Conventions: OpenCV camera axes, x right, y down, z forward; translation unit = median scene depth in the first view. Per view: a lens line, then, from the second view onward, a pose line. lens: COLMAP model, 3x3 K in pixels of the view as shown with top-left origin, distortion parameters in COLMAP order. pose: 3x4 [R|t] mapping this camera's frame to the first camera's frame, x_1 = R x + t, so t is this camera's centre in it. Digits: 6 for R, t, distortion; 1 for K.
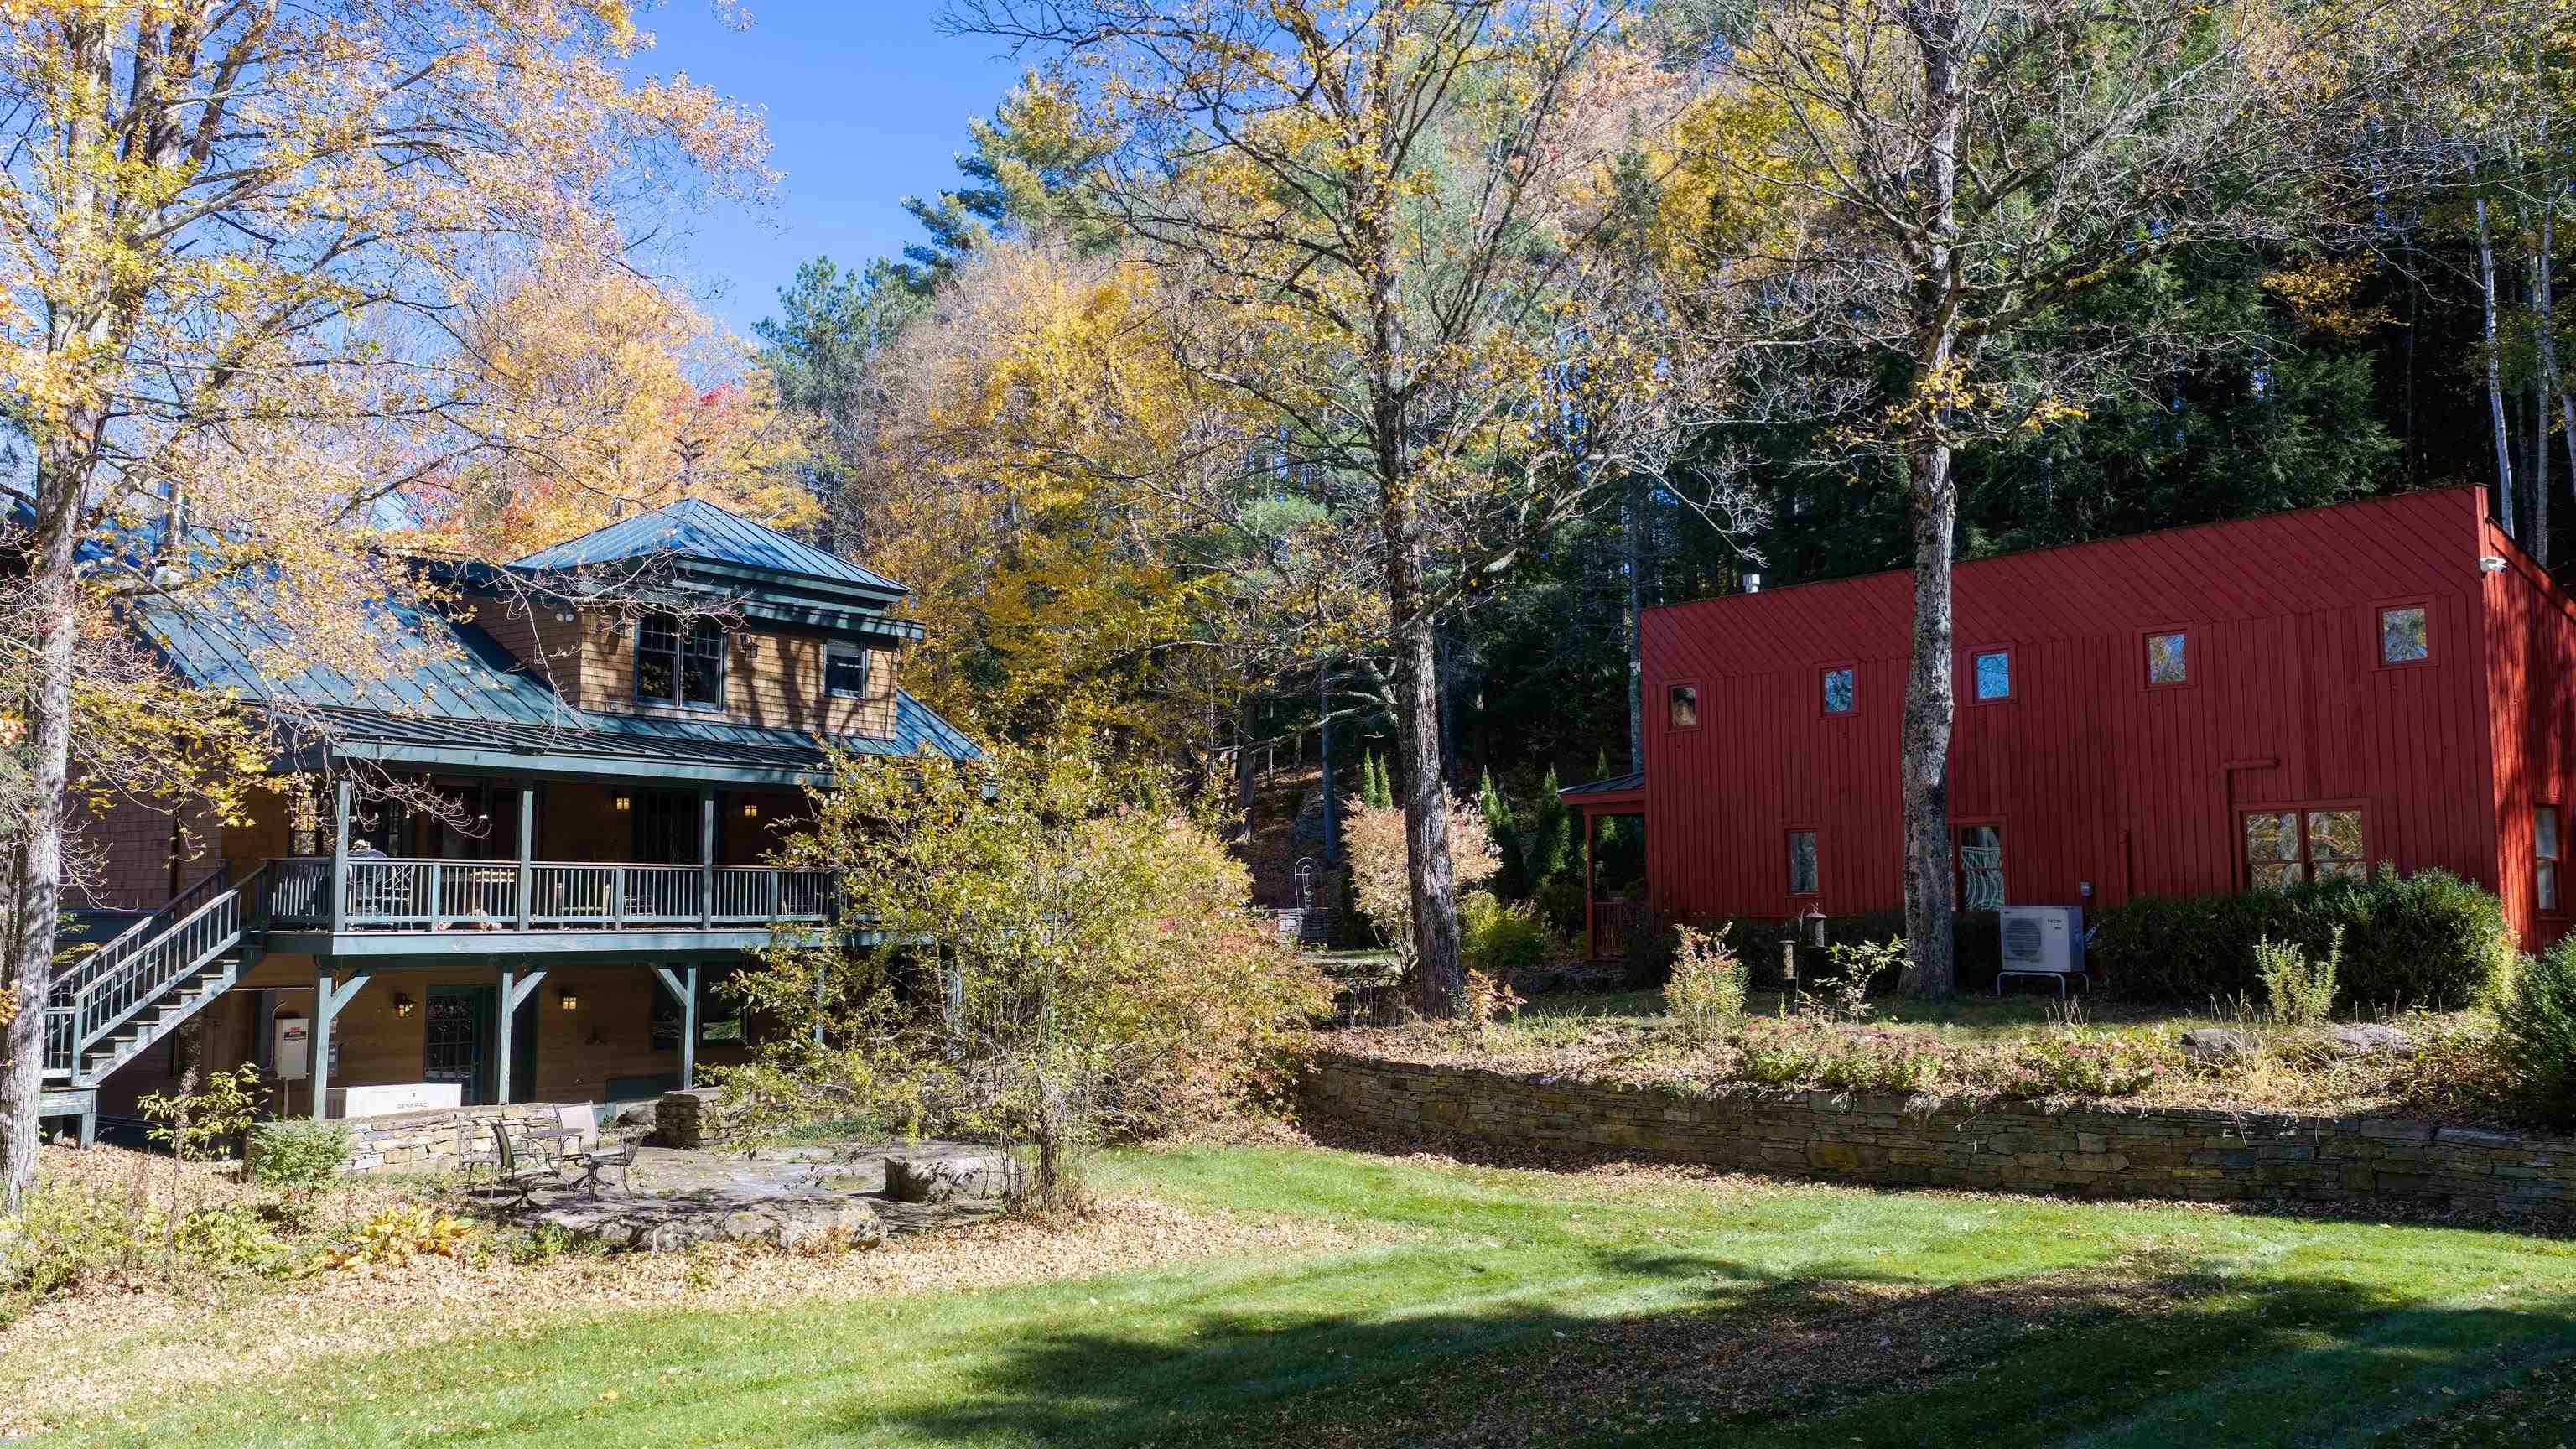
lens RADIAL K [[2132.9, 0, 1217.2], [0, 2132.9, 723.5], [0, 0, 1]] dist [0.008616, -0.013108]
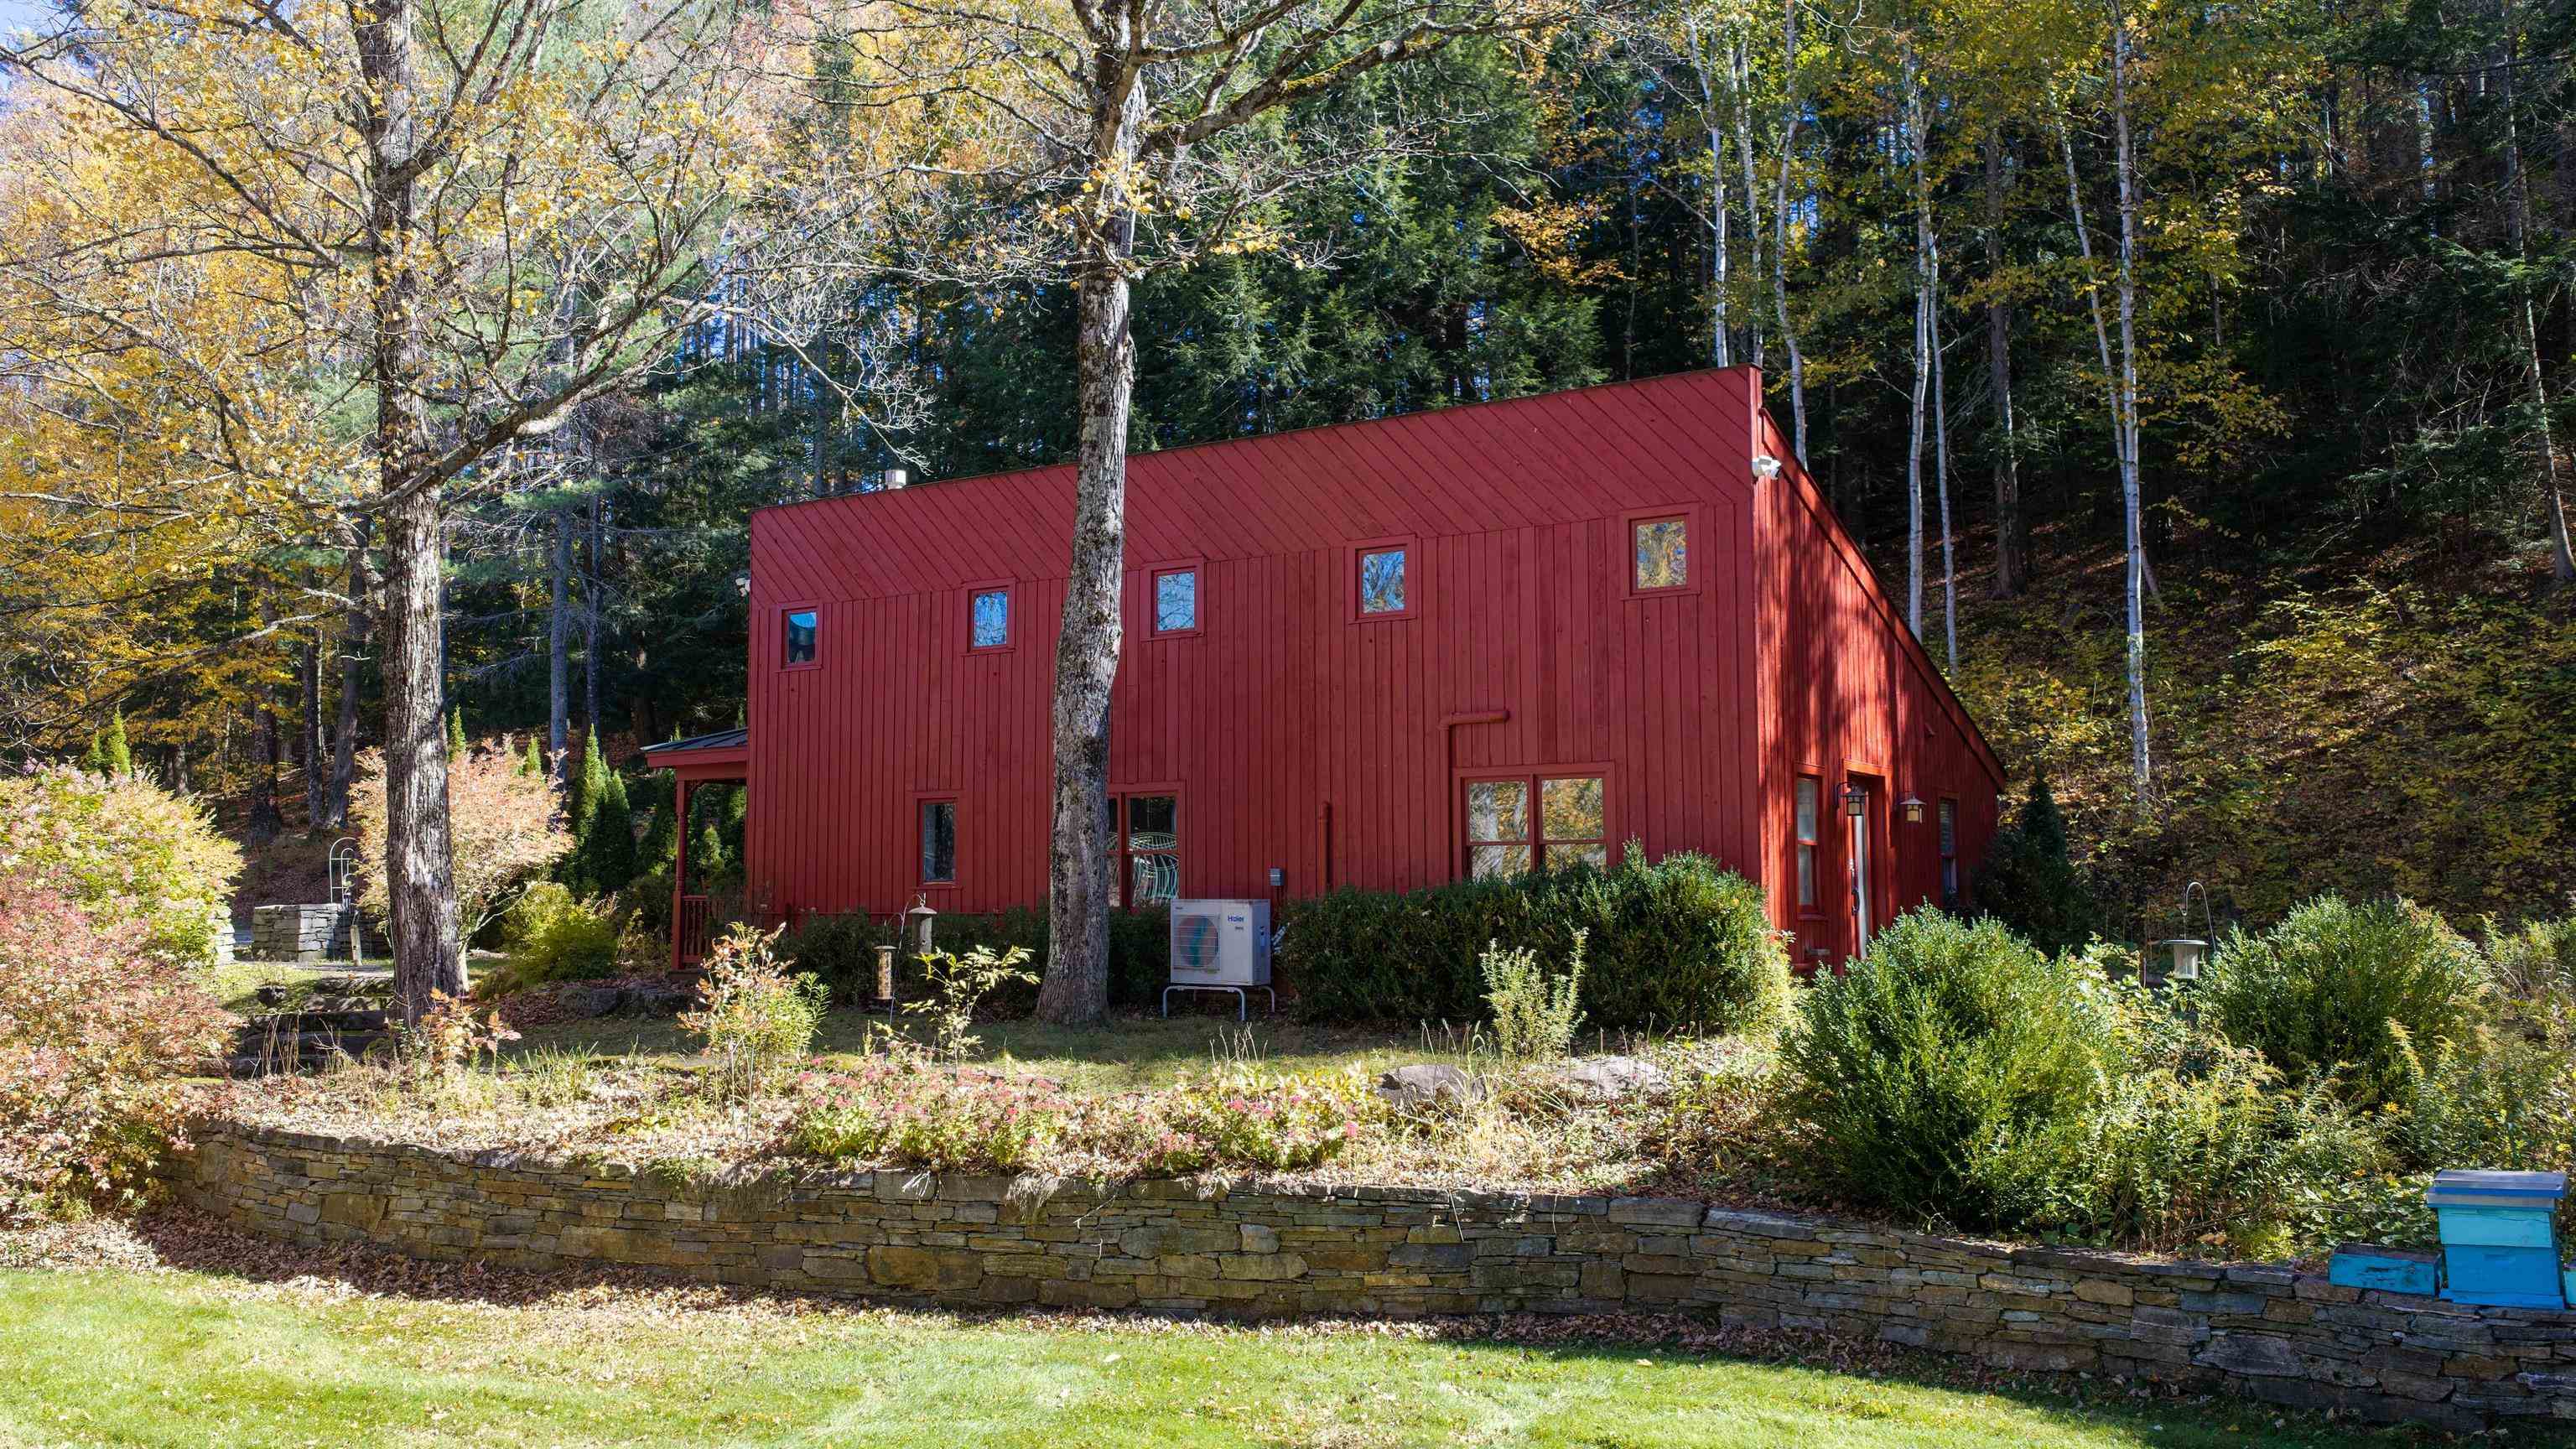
lens RADIAL K [[2226.7, 0, 1288.0], [0, 2226.7, 724.5], [0, 0, 1]] dist [0.036319, -0.004967]
pose [[0.929127, 0.034416, 0.368155, 0.116638], [-0.035886, 0.999352, -0.002855, 0.025141], [-0.368015, -0.010559, 0.929760, 0.260014]]
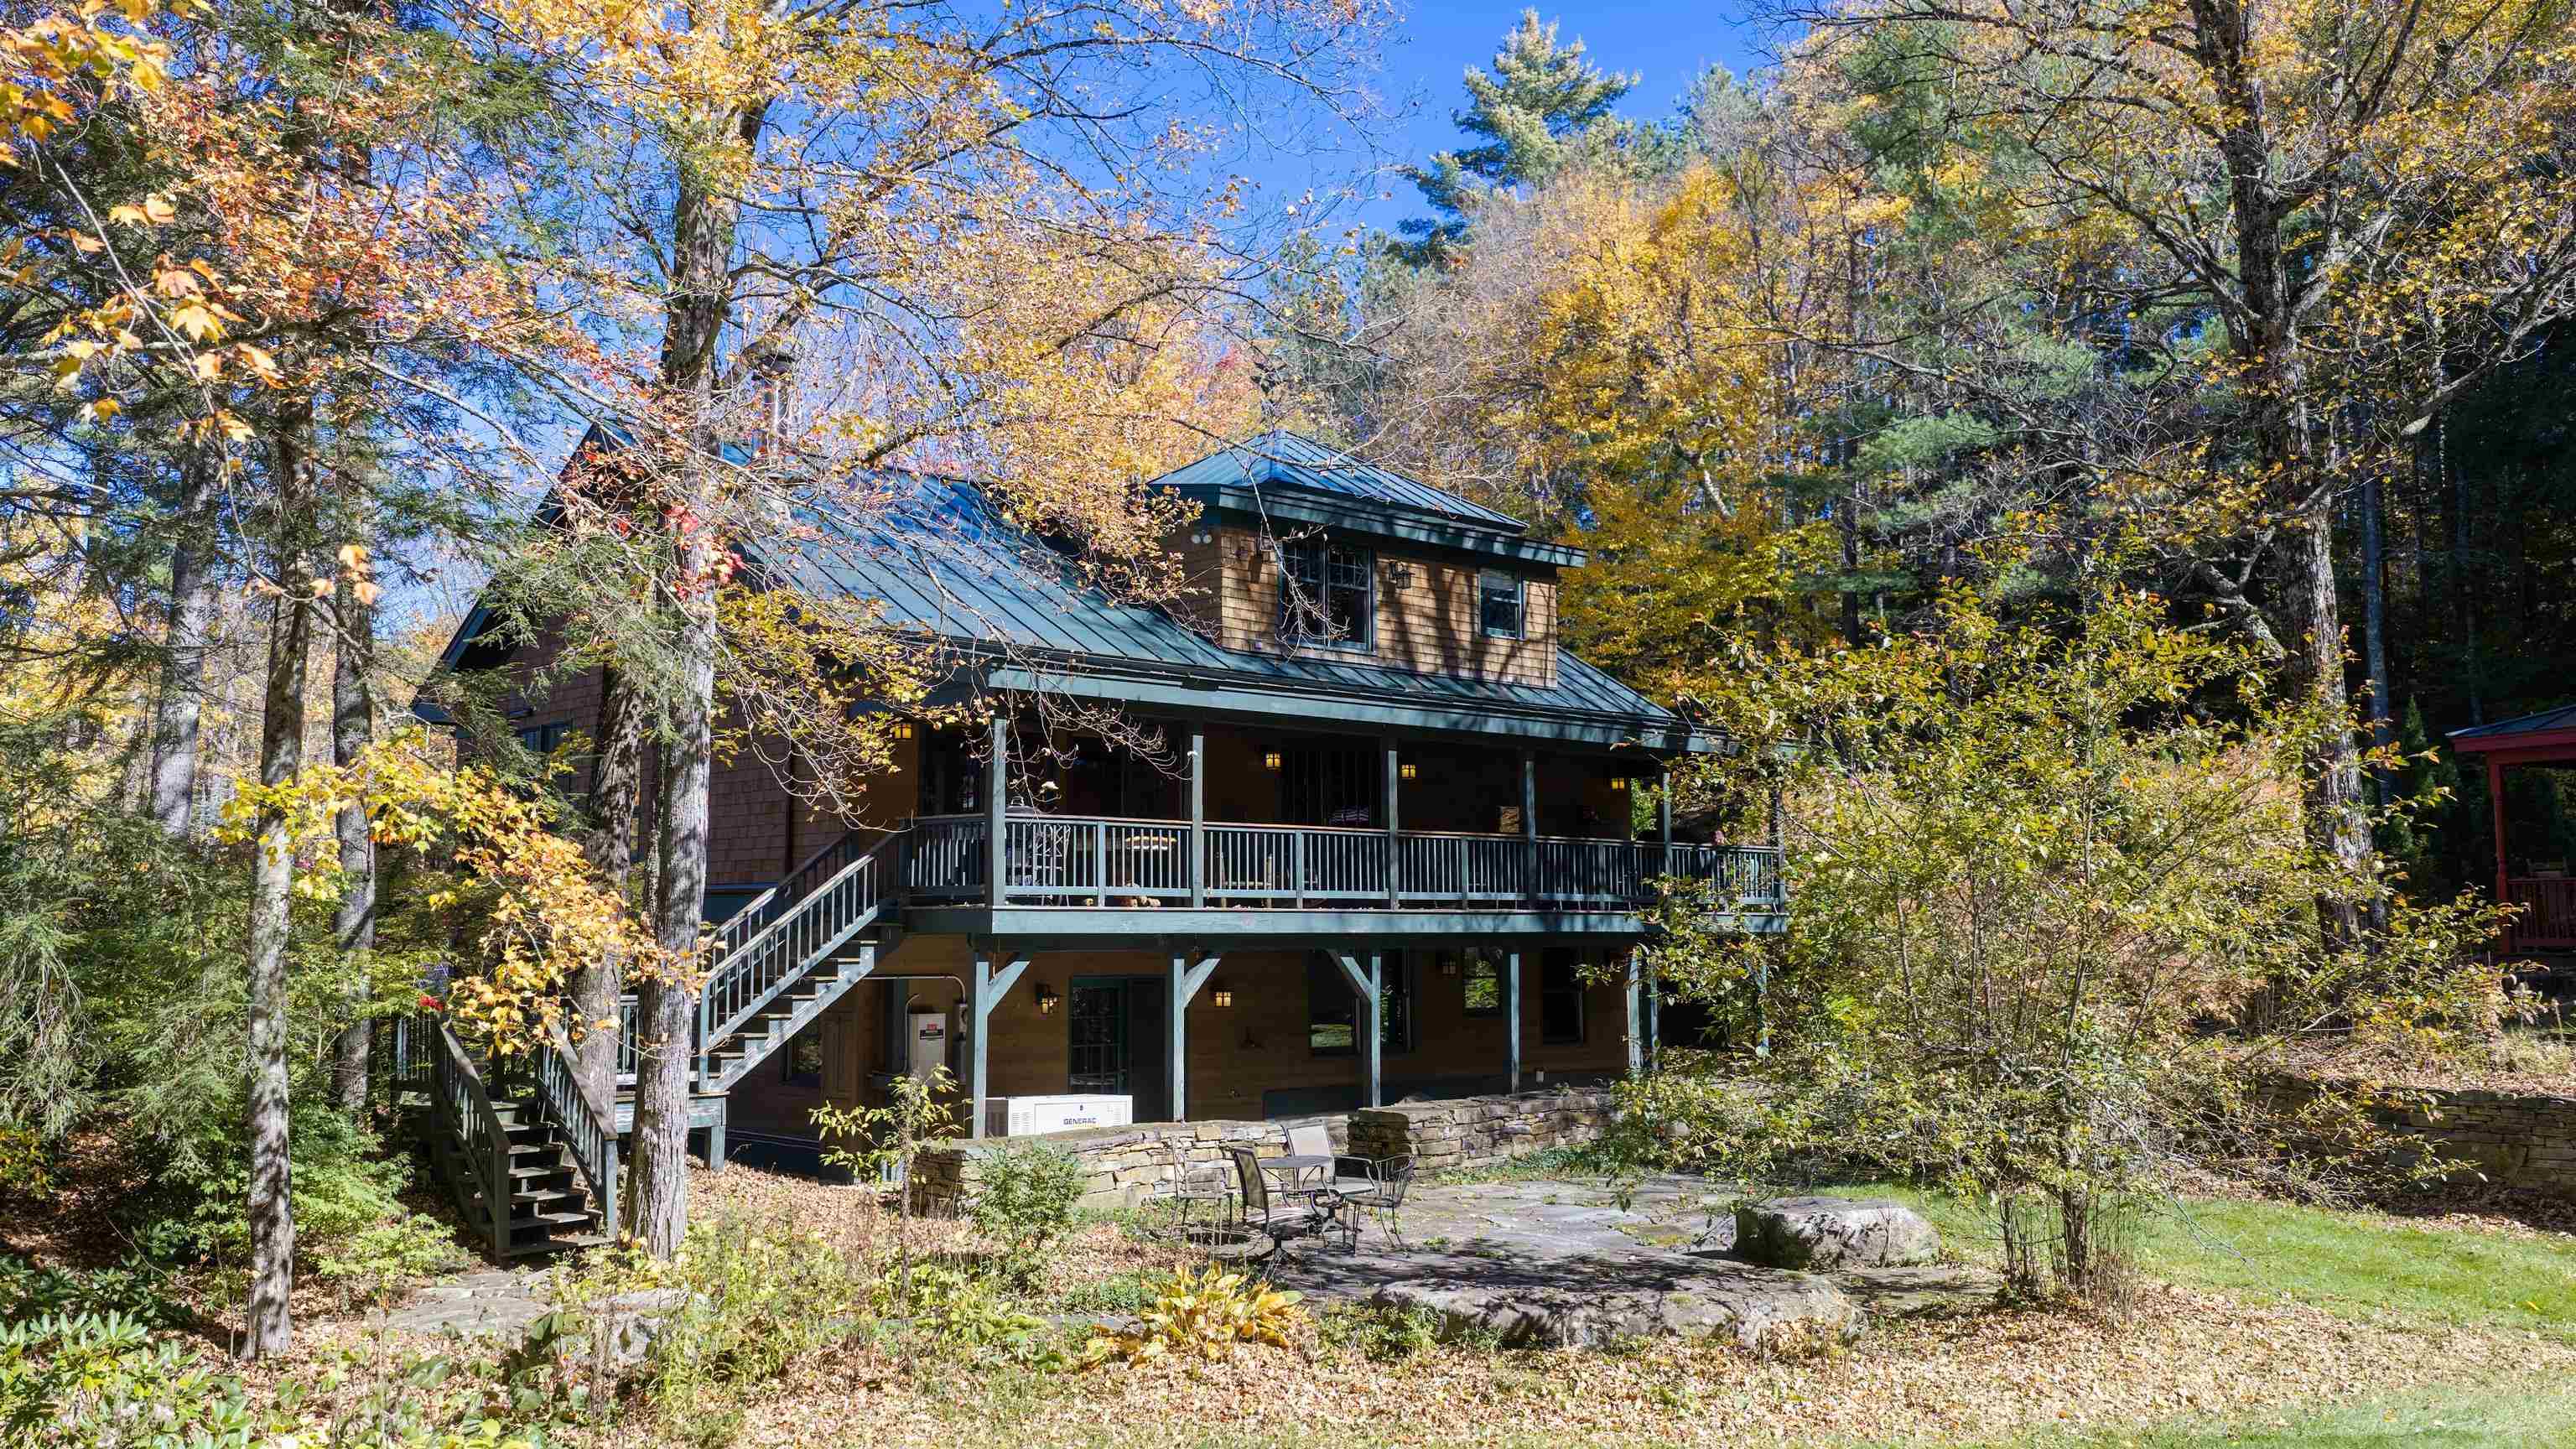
lens RADIAL K [[2226.7, 0, 1288.0], [0, 2226.7, 724.5], [0, 0, 1]] dist [0.036319, -0.004967]
pose [[0.982818, -0.016779, -0.183813, -0.148303], [0.016880, 0.999857, -0.001013, 0.032153], [0.183804, -0.002107, 0.982961, 0.192444]]
